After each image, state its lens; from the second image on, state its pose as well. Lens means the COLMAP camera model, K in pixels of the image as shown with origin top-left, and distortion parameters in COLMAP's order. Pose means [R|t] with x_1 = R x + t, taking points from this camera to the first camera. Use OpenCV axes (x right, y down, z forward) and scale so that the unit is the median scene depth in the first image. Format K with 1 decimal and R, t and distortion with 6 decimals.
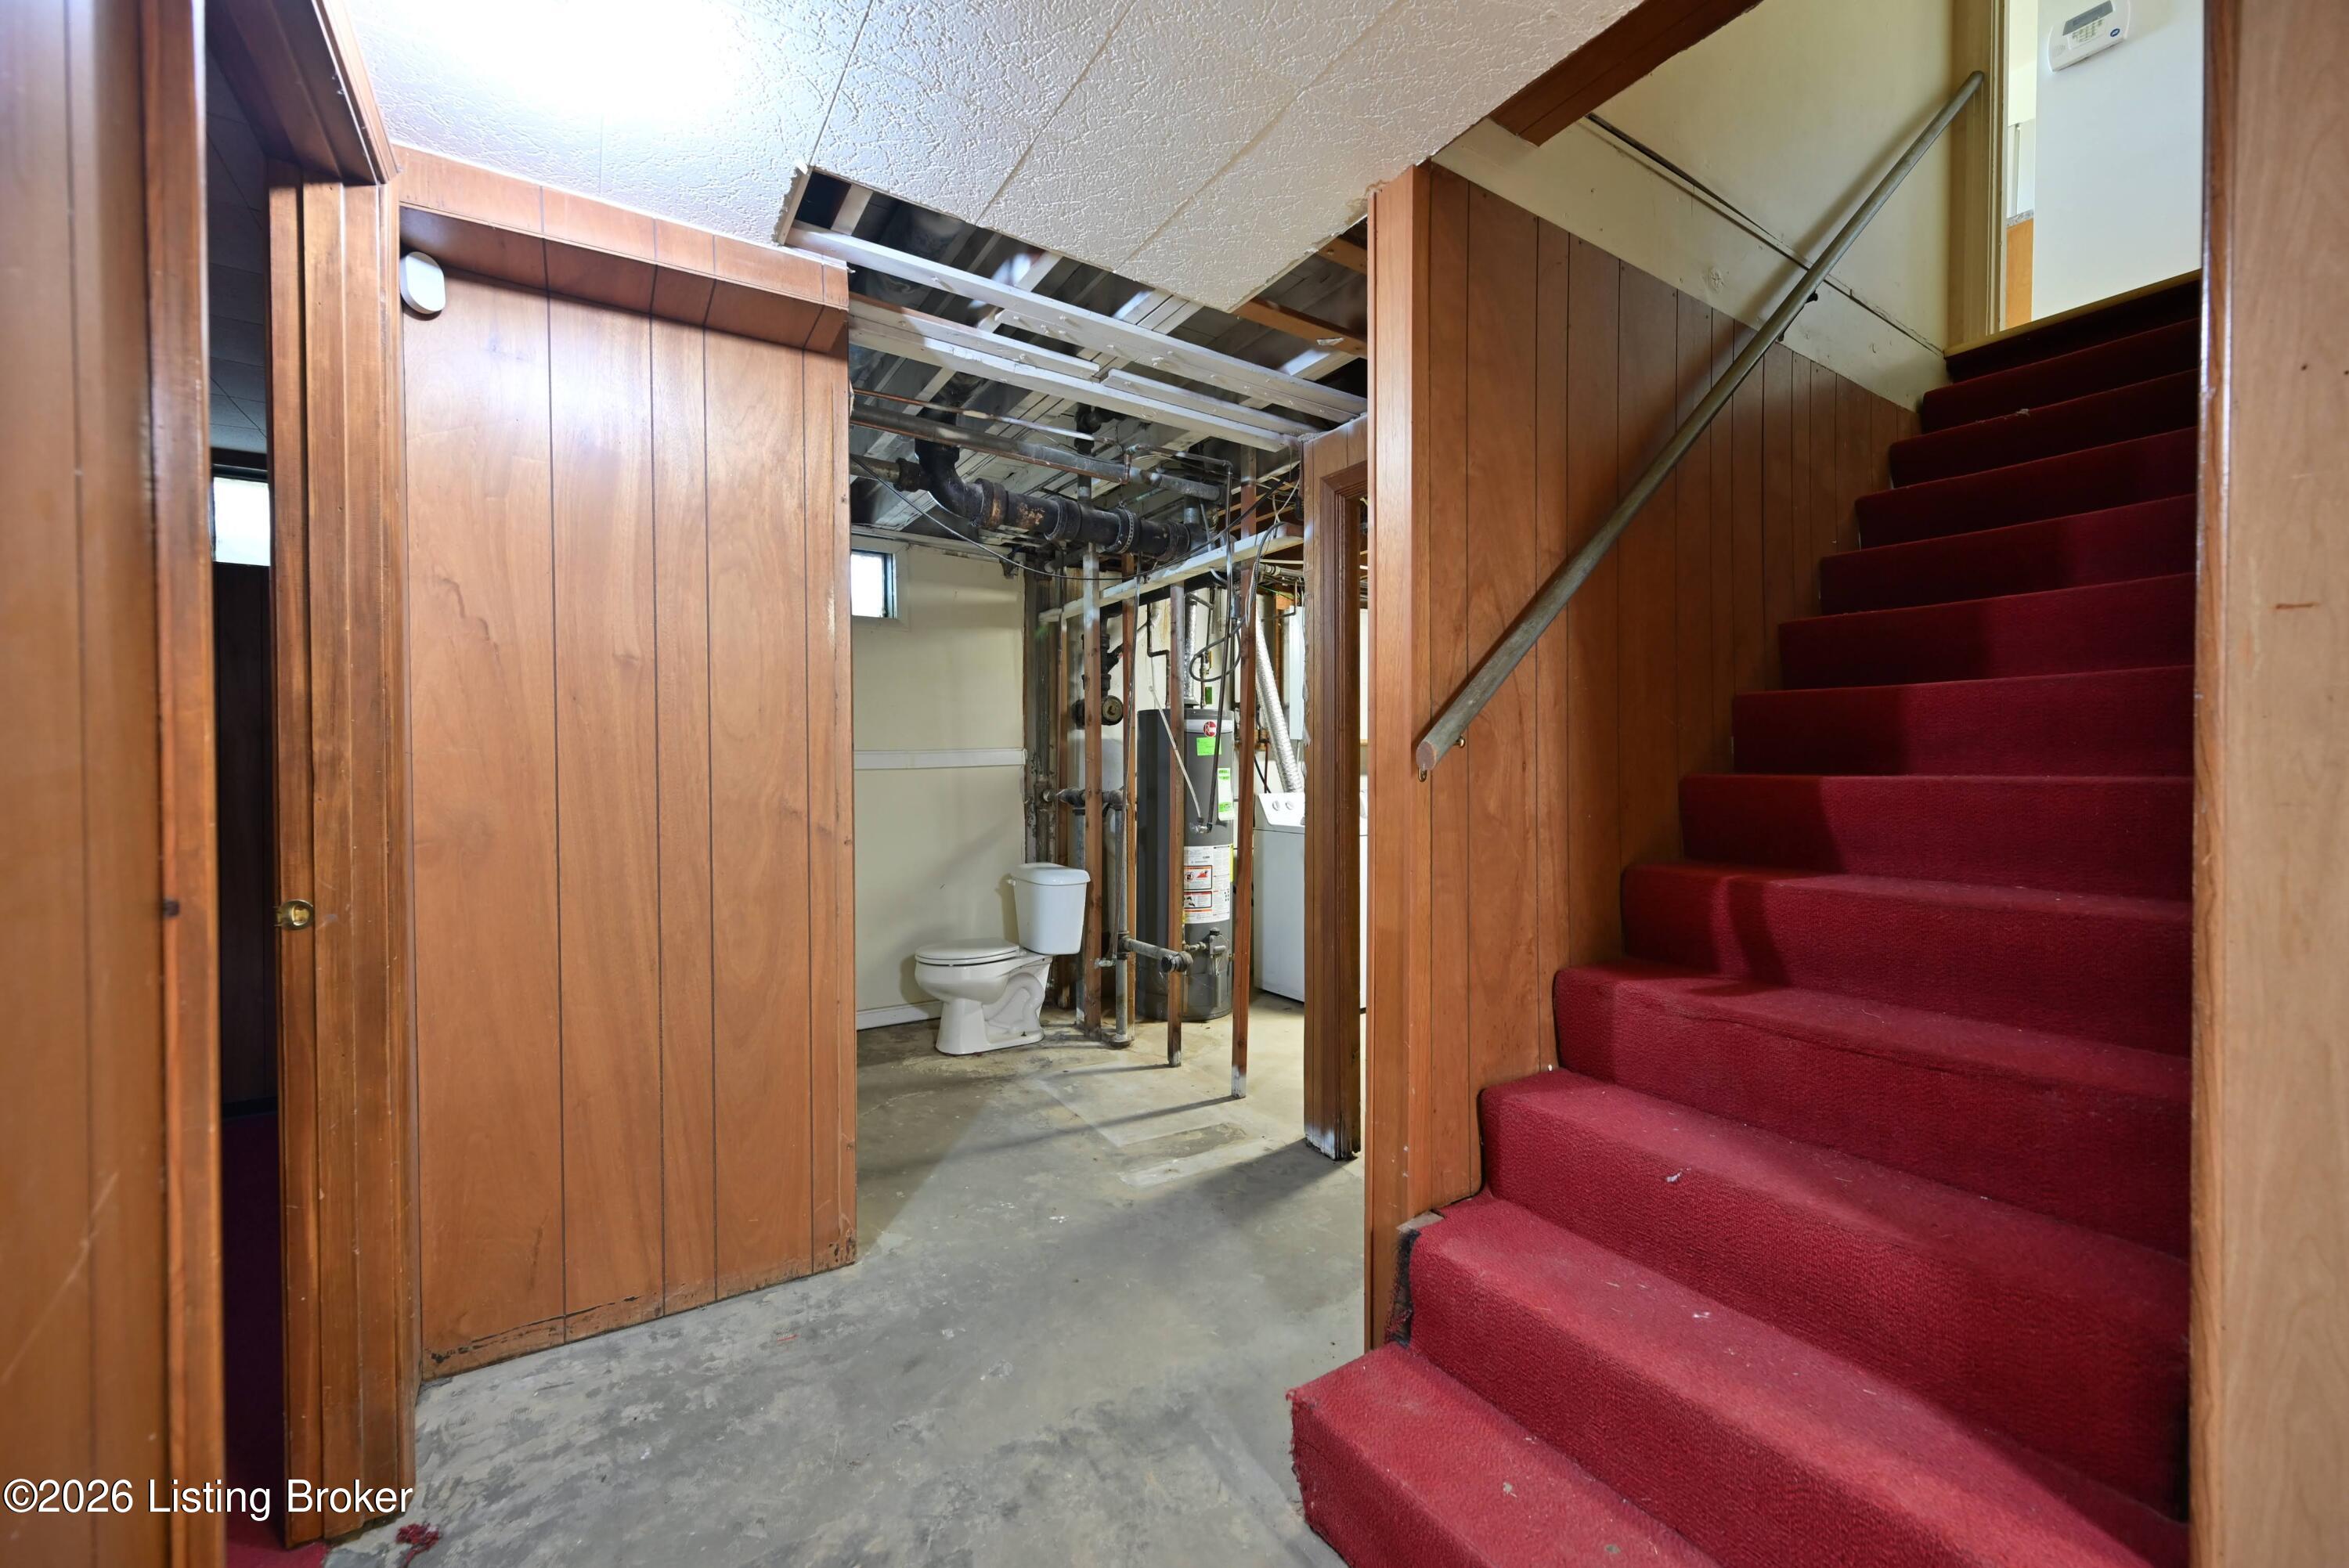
lens RADIAL K [[915.8, 0, 1171.0], [0, 915.8, 785.8], [0, 0, 1]] dist [-0.000650, 0.000227]
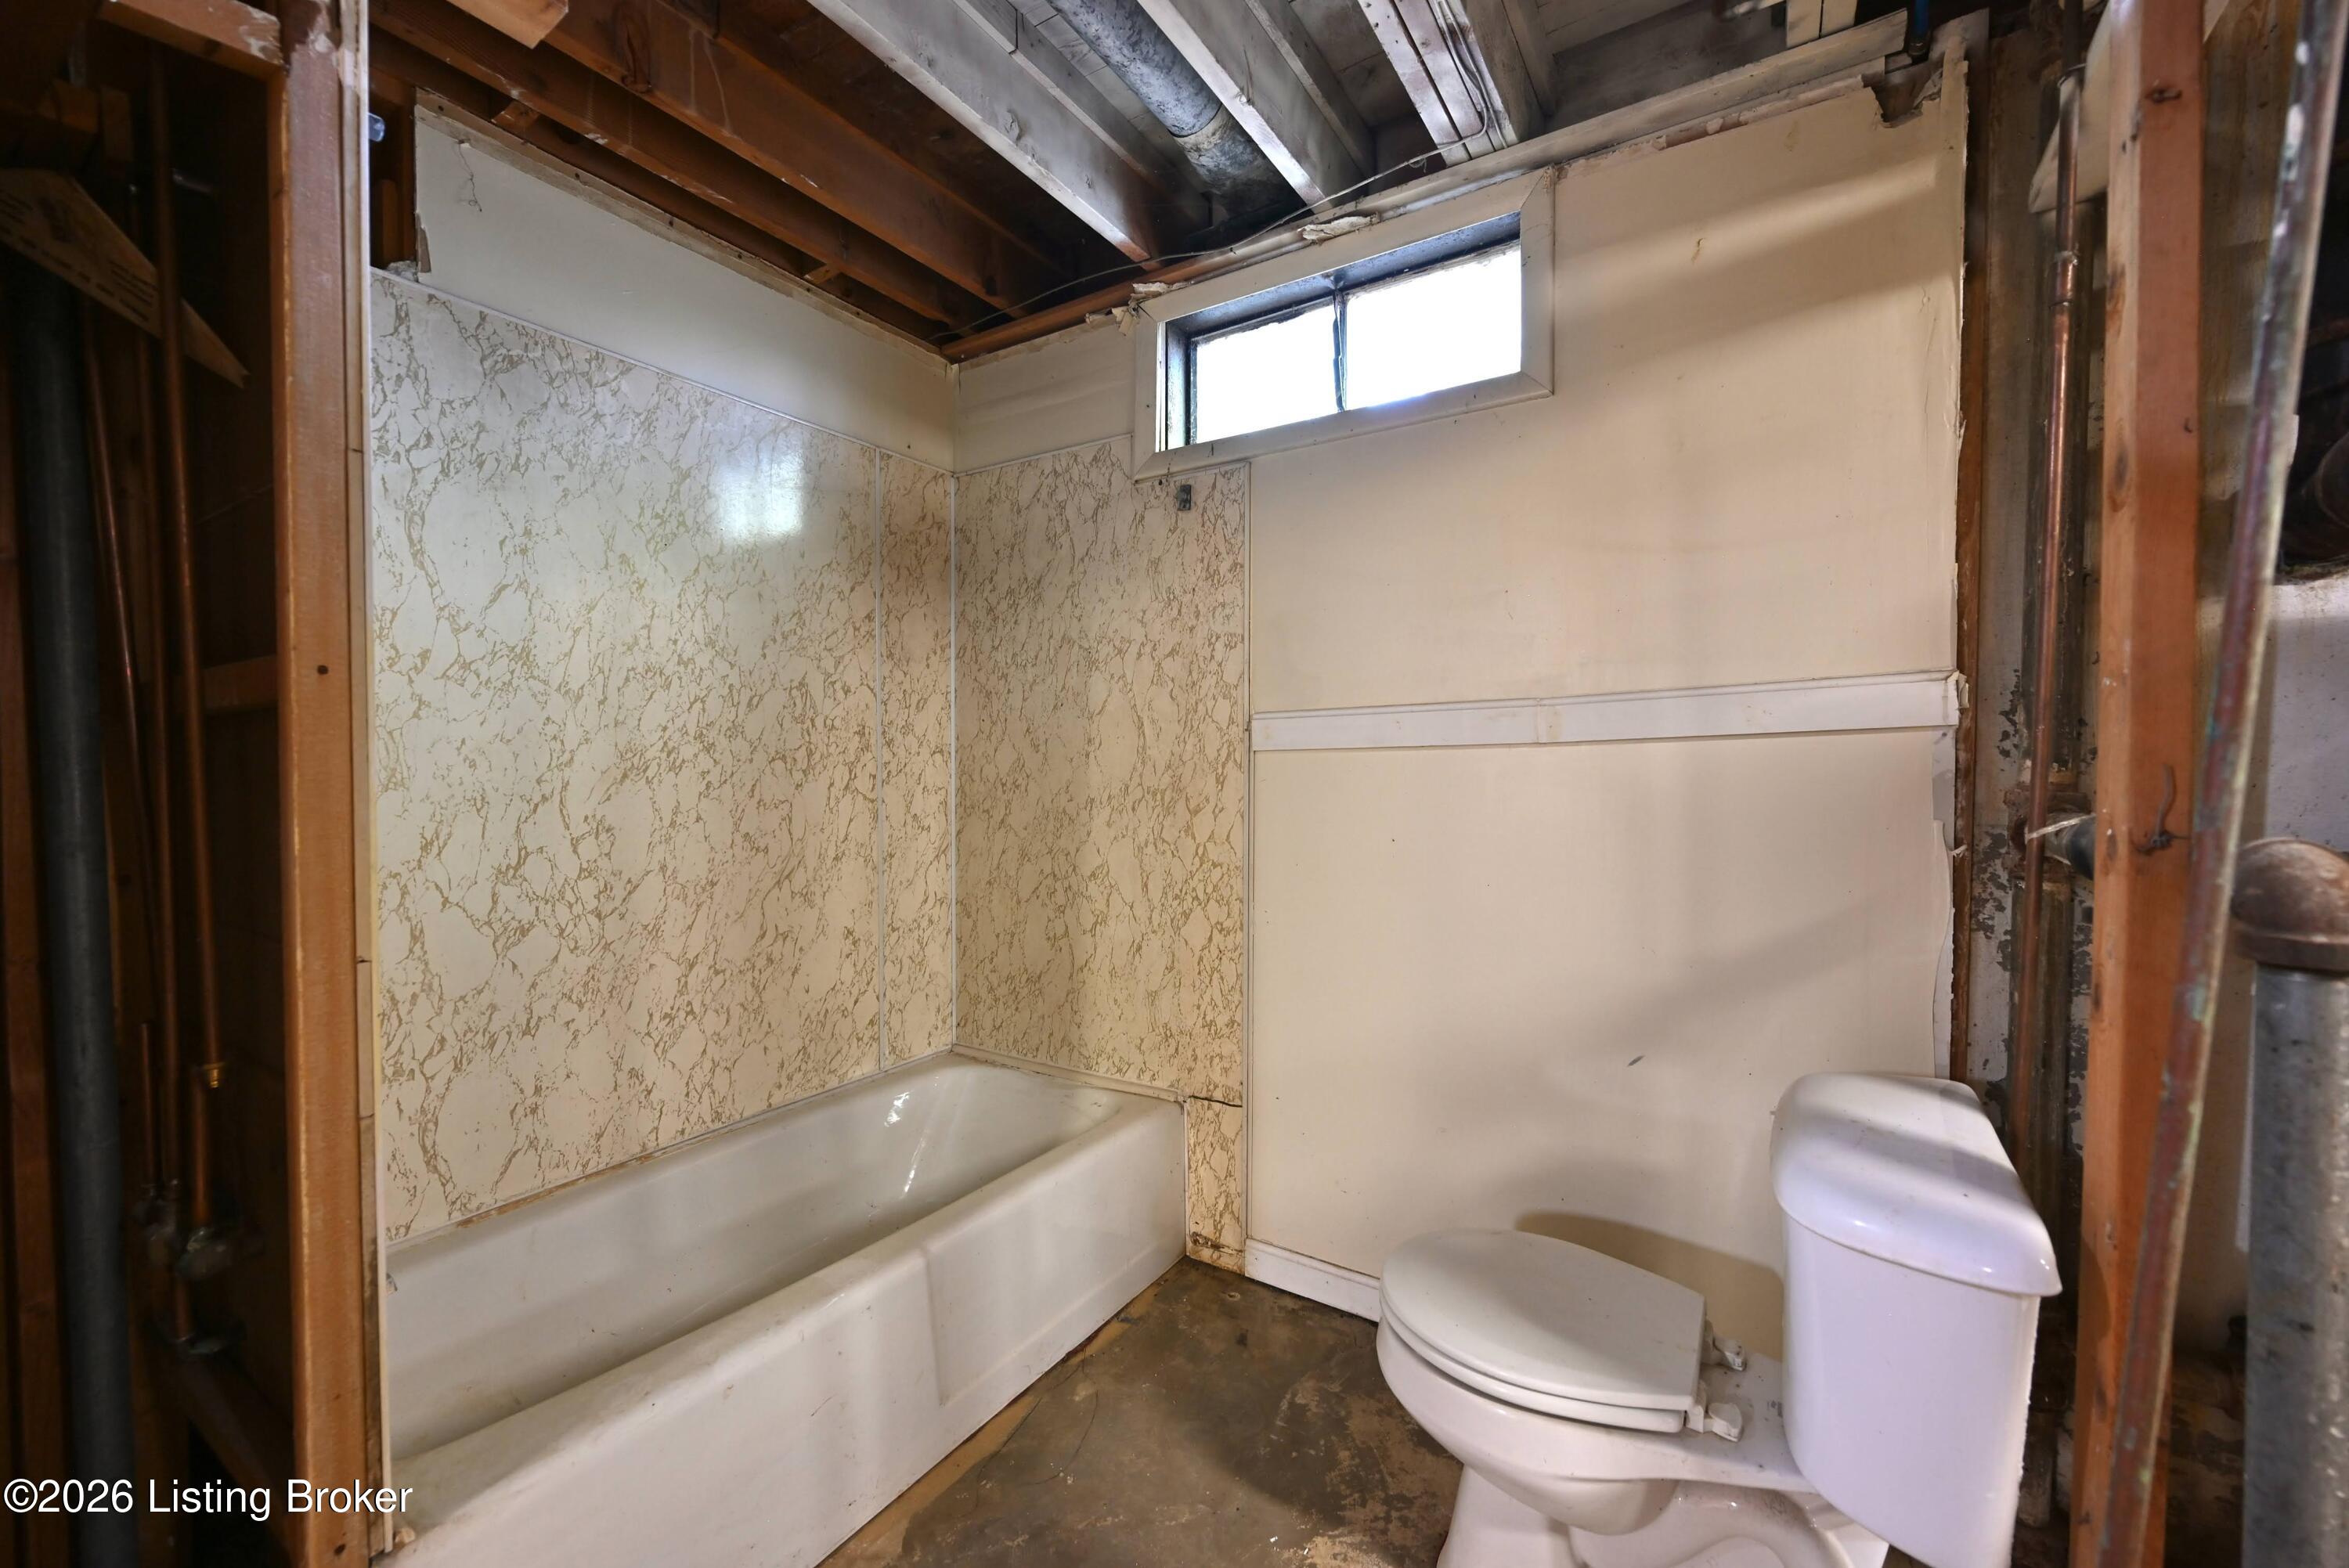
lens RADIAL K [[915.8, 0, 1173.7], [0, 915.8, 785.1], [0, 0, 1]] dist [-0.000650, 0.000227]
pose [[0.402229, 0.025112, -0.915195, 0.010408], [-0.012775, 0.999680, 0.021815, -0.006456], [0.915450, 0.002917, 0.402421, 0.572365]]
